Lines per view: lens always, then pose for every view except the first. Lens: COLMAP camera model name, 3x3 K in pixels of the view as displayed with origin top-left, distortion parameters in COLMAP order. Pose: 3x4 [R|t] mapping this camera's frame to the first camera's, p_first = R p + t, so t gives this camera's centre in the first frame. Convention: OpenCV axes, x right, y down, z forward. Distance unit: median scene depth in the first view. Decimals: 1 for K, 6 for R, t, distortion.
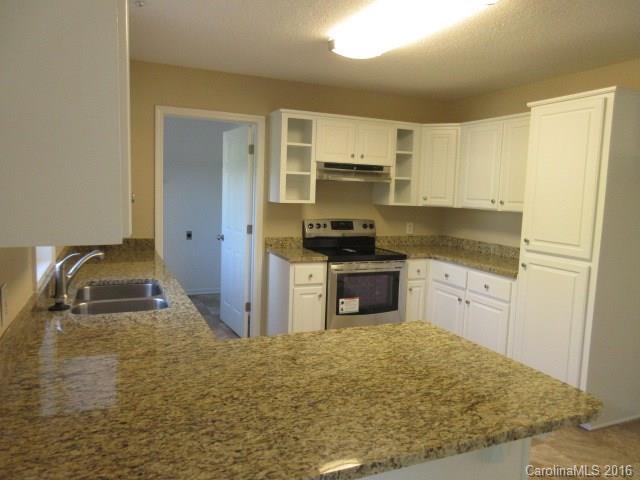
lens RADIAL K [[477.6, 0, 321.7], [0, 477.6, 239.0], [0, 0, 1]] dist [-0.007326, 0.005929]
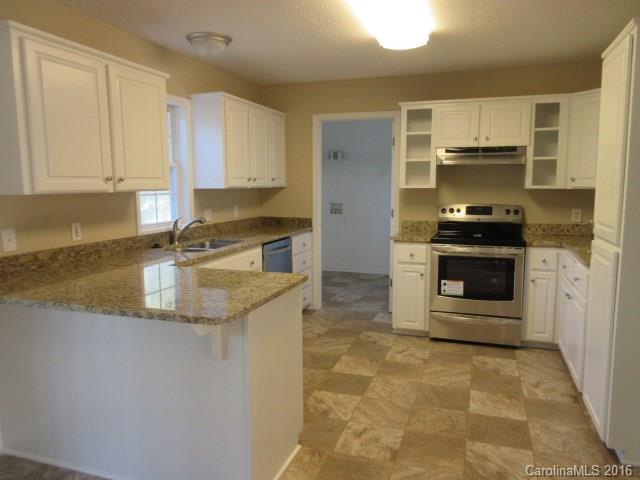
lens RADIAL K [[477.6, 0, 321.5], [0, 477.6, 241.0], [0, 0, 1]] dist [-0.007326, 0.005929]
pose [[0.739689, 0.046534, -0.671339, 0.500486], [-0.042395, 0.998847, 0.022523, 0.027869], [0.671613, 0.011801, 0.740808, 0.059788]]
